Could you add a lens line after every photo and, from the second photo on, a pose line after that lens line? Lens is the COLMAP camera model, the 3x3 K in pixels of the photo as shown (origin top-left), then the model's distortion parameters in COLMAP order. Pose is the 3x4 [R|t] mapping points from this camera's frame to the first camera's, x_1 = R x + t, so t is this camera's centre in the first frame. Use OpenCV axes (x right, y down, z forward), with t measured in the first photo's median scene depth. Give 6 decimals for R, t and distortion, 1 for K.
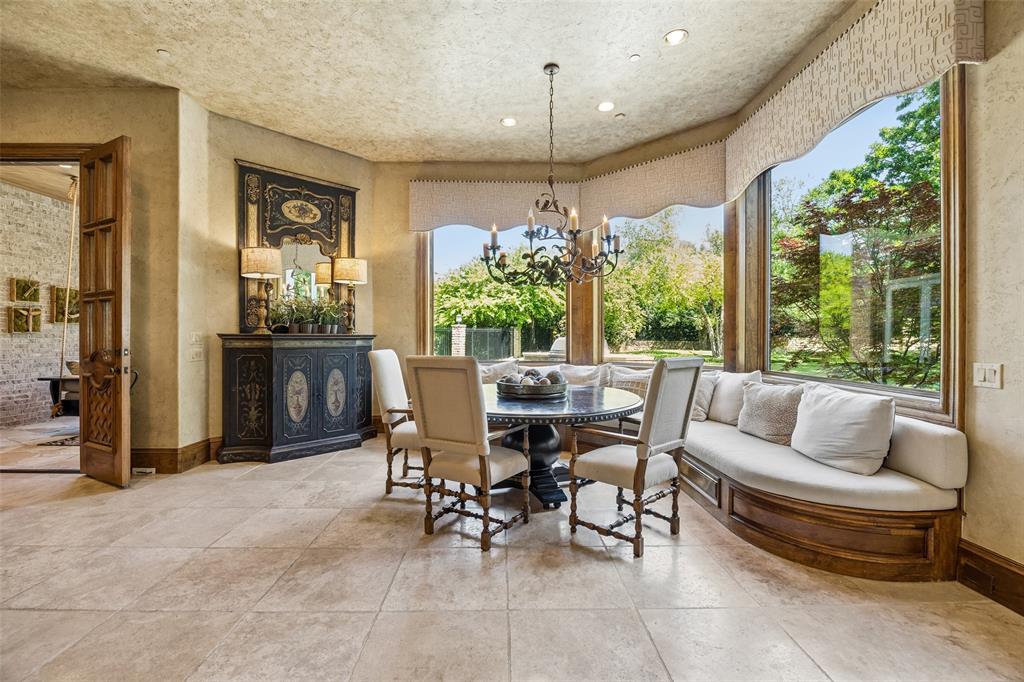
lens RADIAL K [[425.7, 0, 508.1], [0, 425.7, 339.0], [0, 0, 1]] dist [-0.008360, 0.000003]
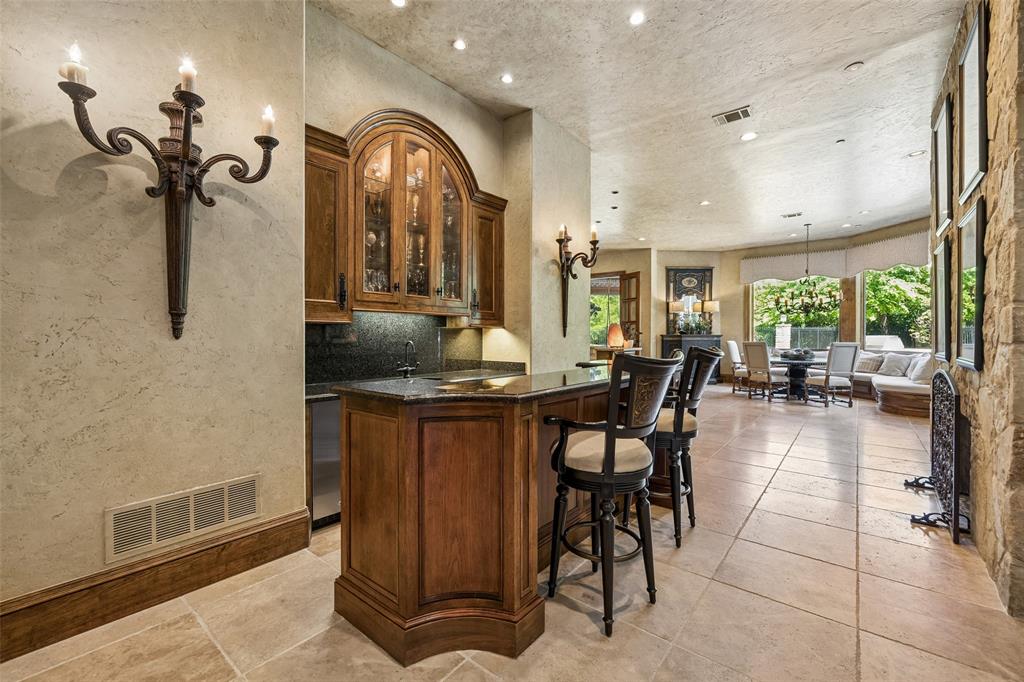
lens RADIAL K [[425.7, 0, 510.5], [0, 425.7, 337.9], [0, 0, 1]] dist [-0.008360, 0.000003]
pose [[0.763748, 0.002233, -0.645511, 0.253686], [-0.002122, 0.999997, 0.000950, 0.005003], [0.645511, 0.000644, 0.763750, -1.333228]]
